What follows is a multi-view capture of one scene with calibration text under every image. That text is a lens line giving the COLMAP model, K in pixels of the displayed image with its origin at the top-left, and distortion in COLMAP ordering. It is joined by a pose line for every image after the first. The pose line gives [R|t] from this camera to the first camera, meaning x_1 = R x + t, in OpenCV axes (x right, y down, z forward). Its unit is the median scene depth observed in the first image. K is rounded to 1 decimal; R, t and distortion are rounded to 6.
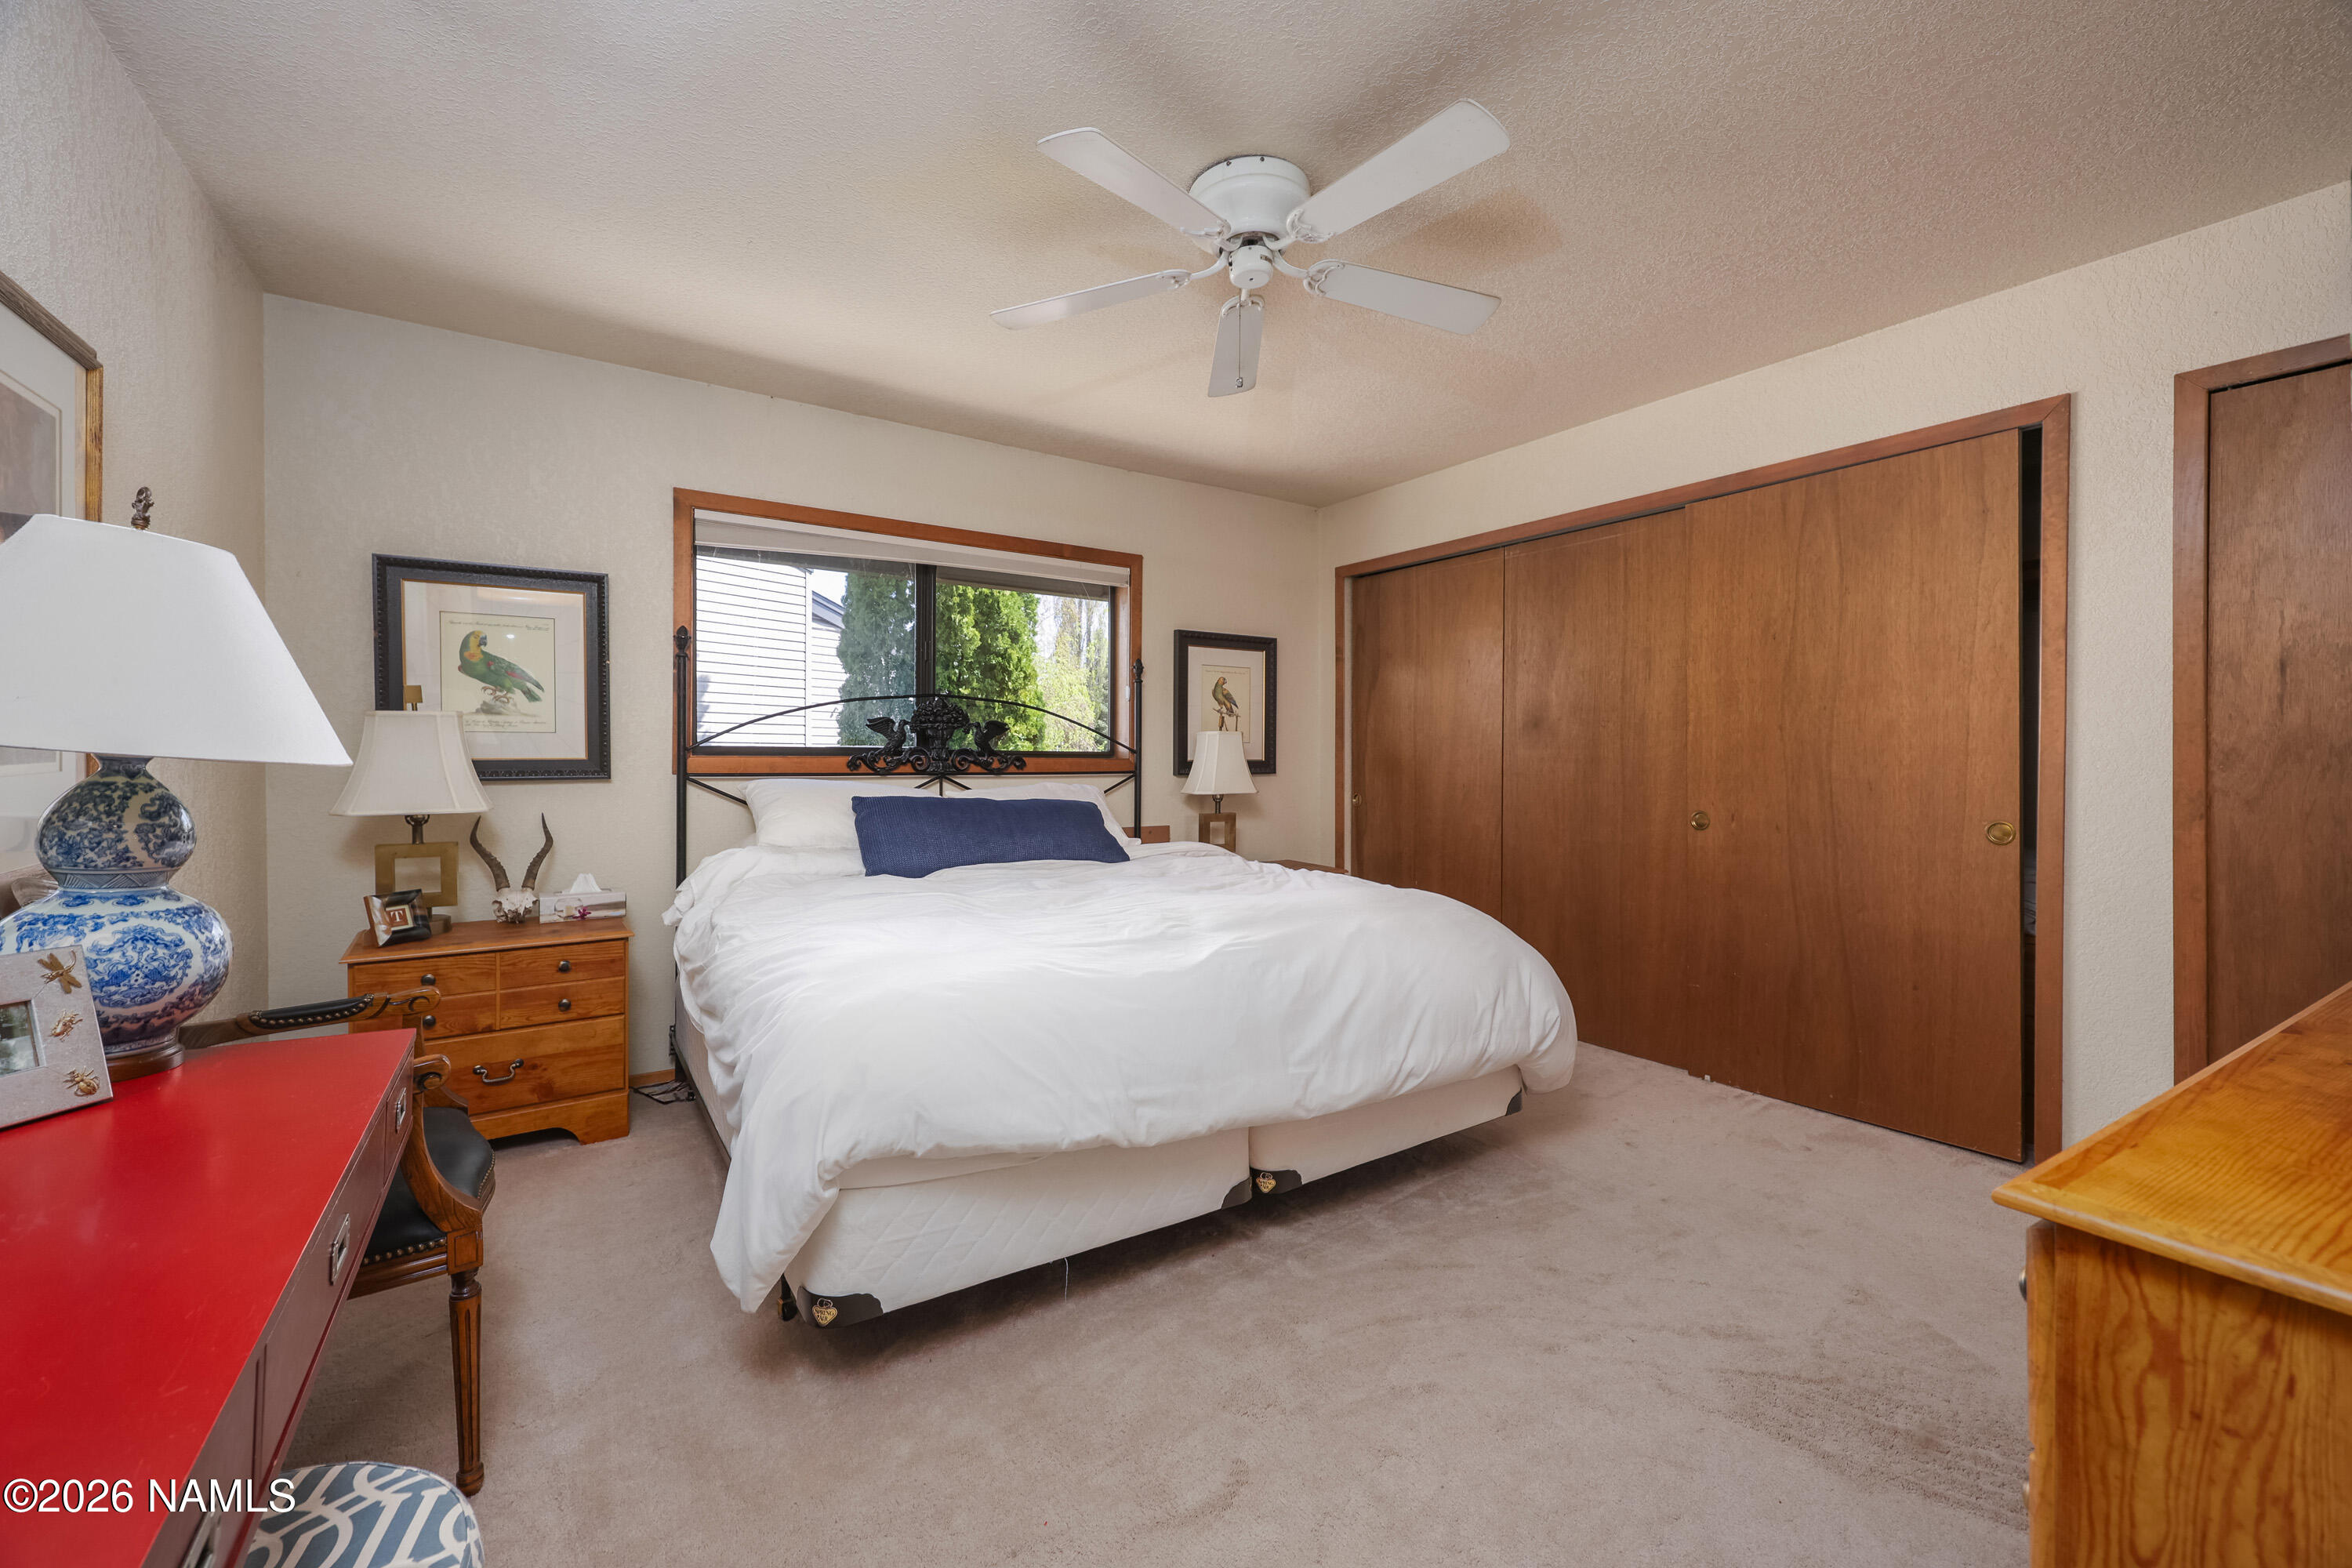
lens RADIAL K [[944.5, 0, 1180.8], [0, 944.5, 764.3], [0, 0, 1]] dist [-0.000104, -0.000105]
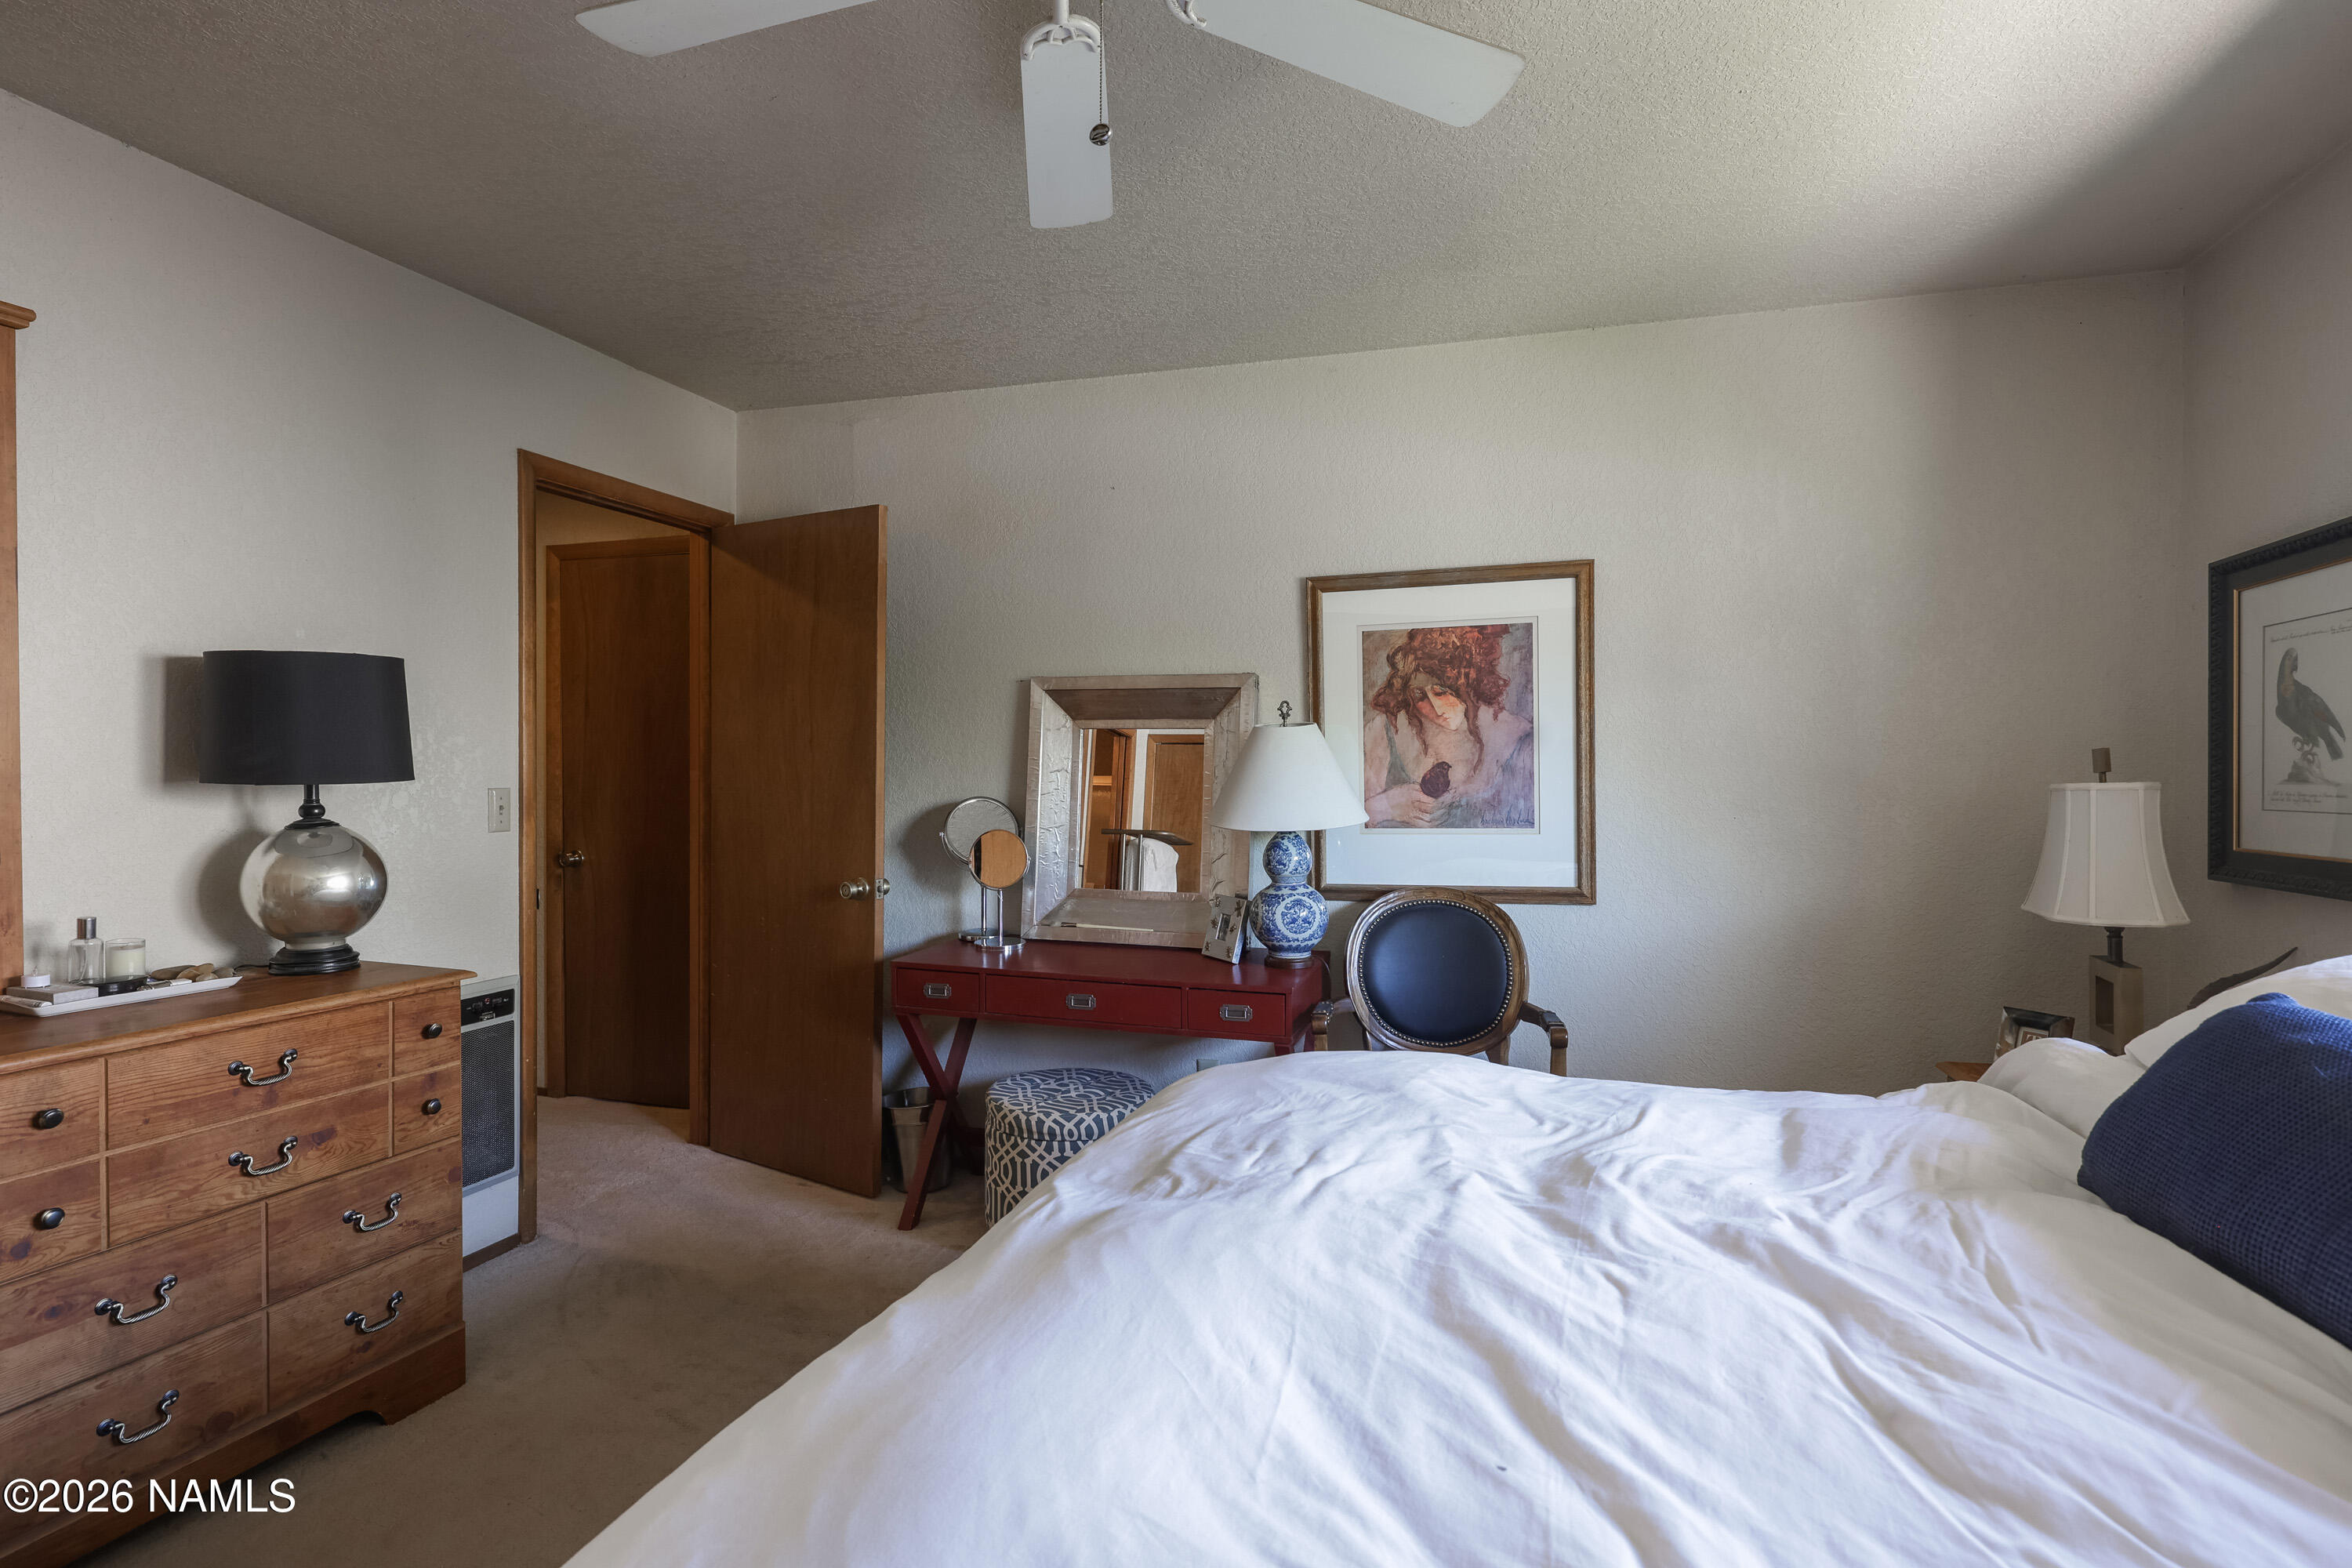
lens RADIAL K [[1233.9, 0, 1175.2], [0, 1233.9, 784.8], [0, 0, 1]] dist [-0.001369, -0.000071]
pose [[-0.789578, 0.001367, -0.613648, 0.276058], [-0.015637, 0.999628, 0.022347, -0.046907], [0.613451, 0.027241, -0.789263, 0.962796]]
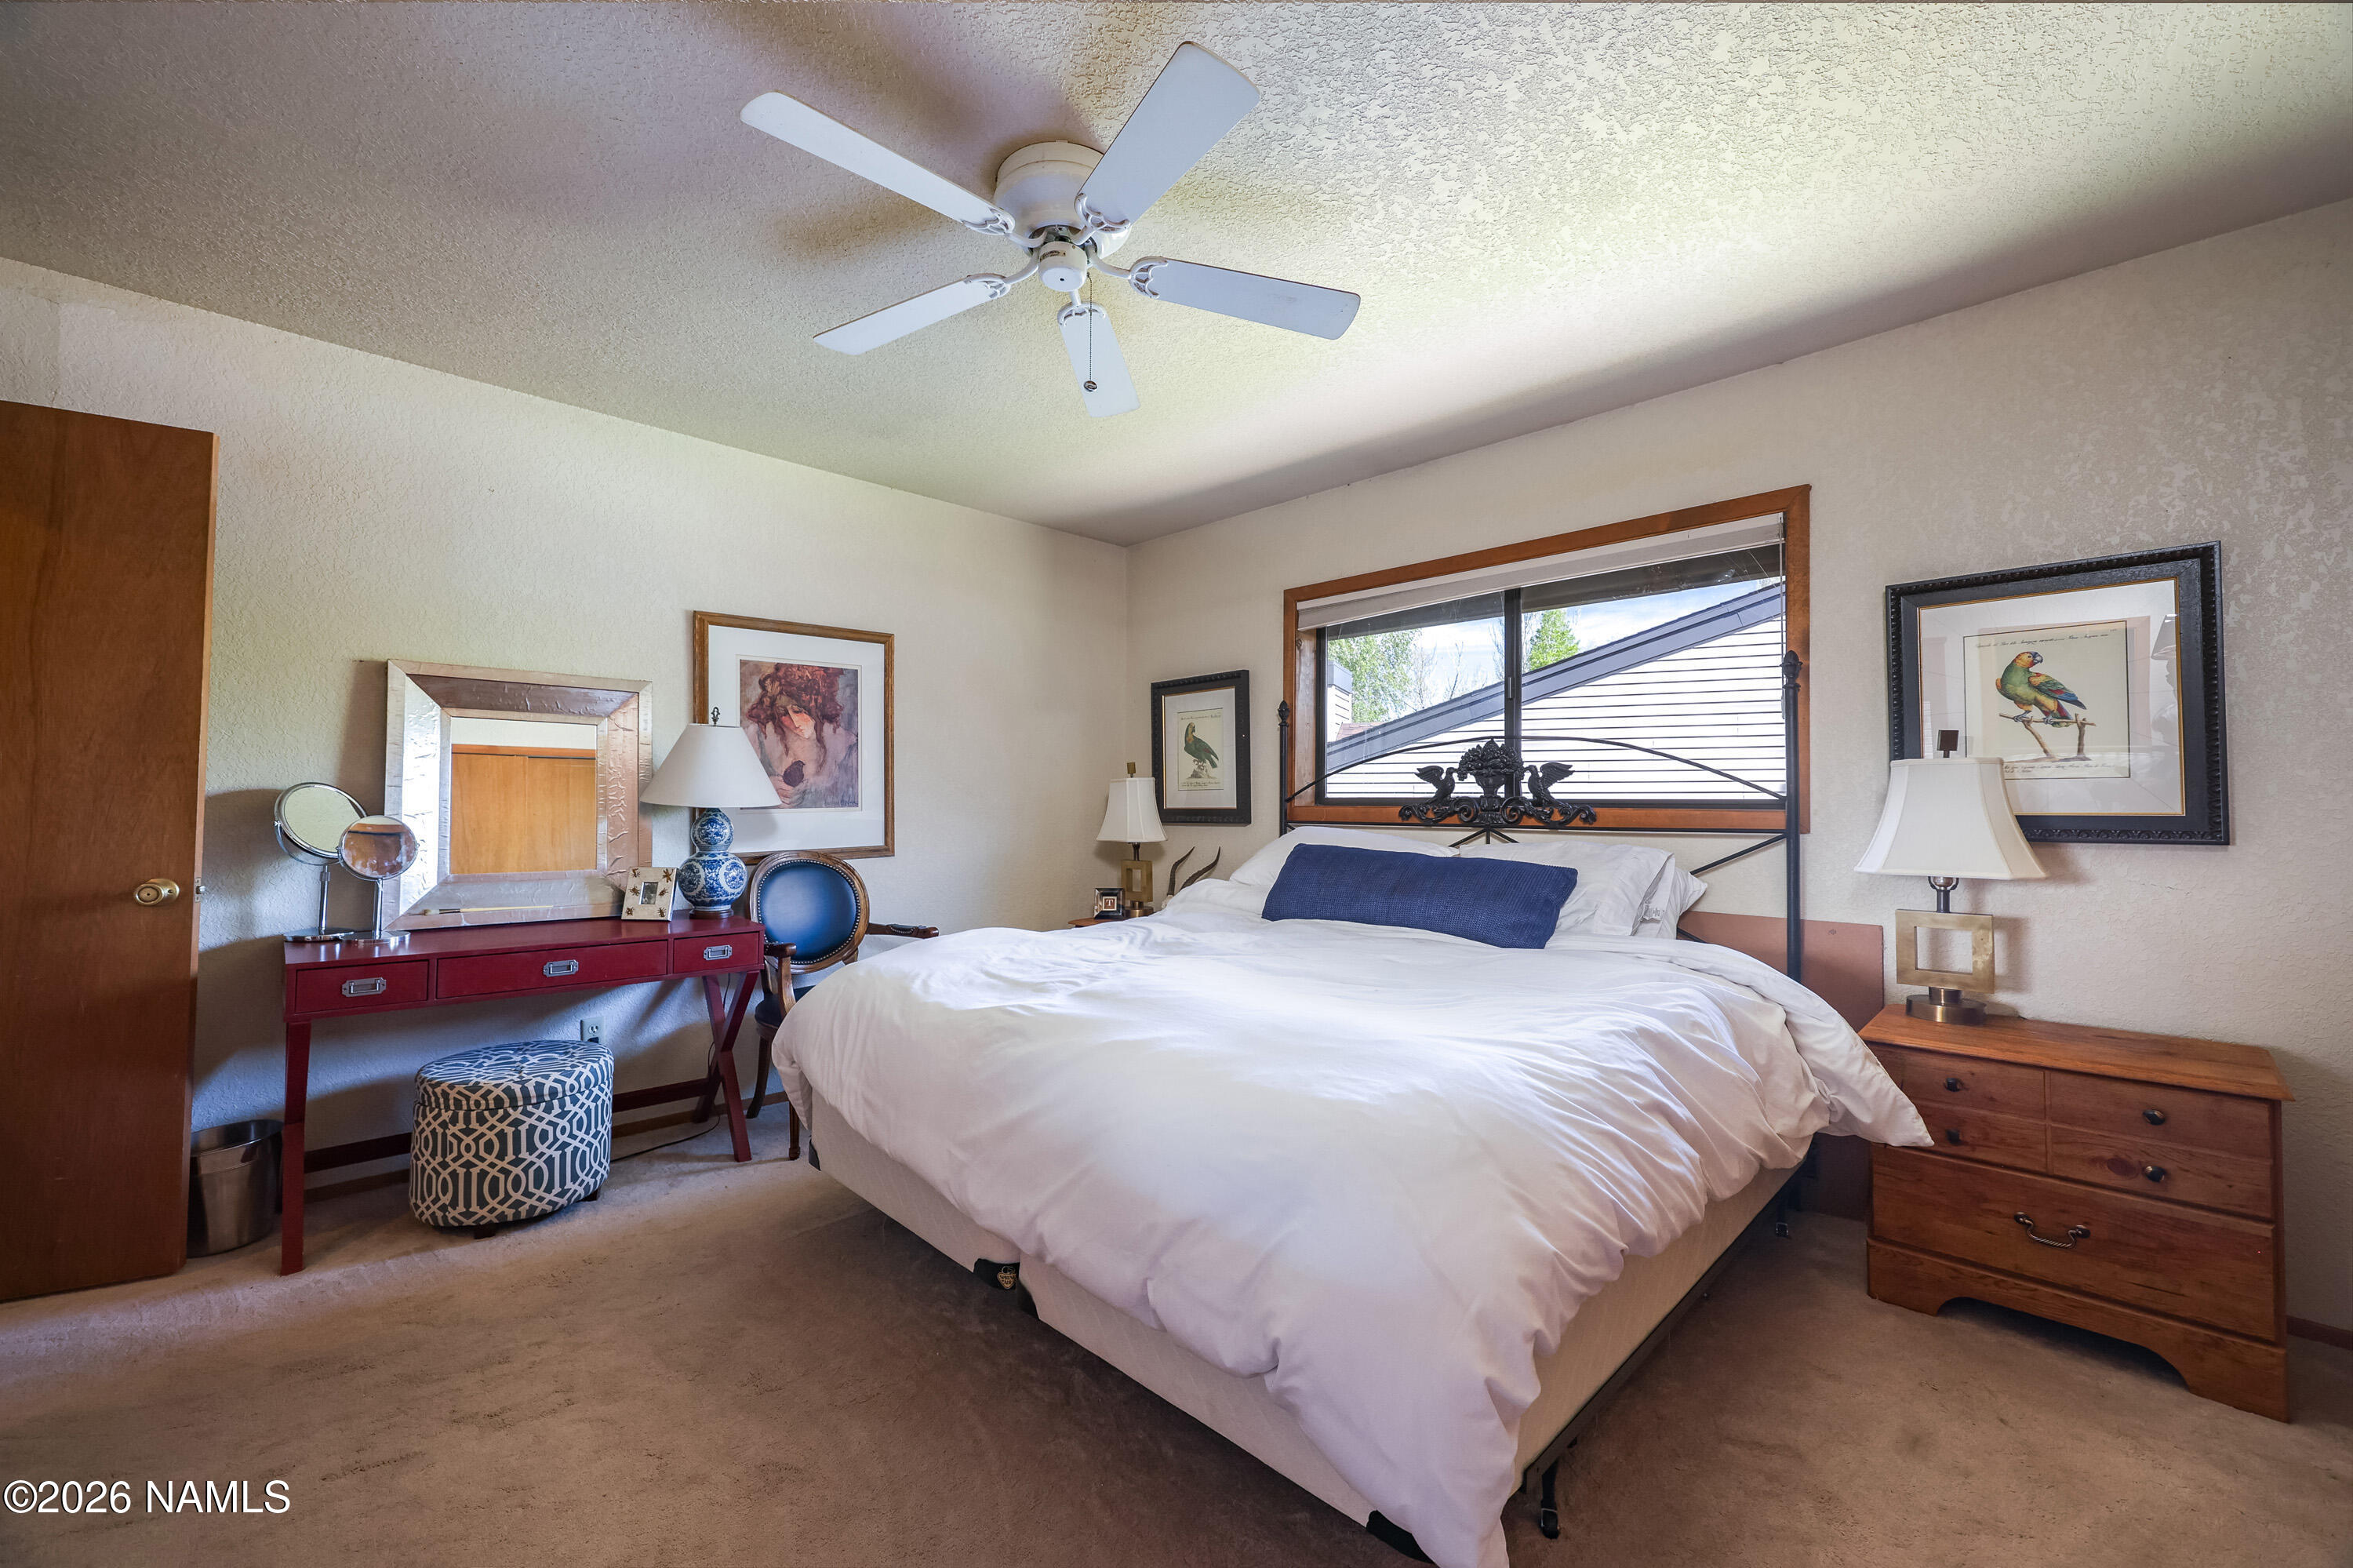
lens RADIAL K [[945.0, 0, 1184.0], [0, 945.0, 778.5], [0, 0, 1]] dist [-0.000104, -0.000105]
pose [[0.180921, -0.033466, -0.982928, 0.586205], [-0.013278, 0.999247, -0.036466, 0.001631], [0.983408, 0.019649, 0.180340, 0.579823]]
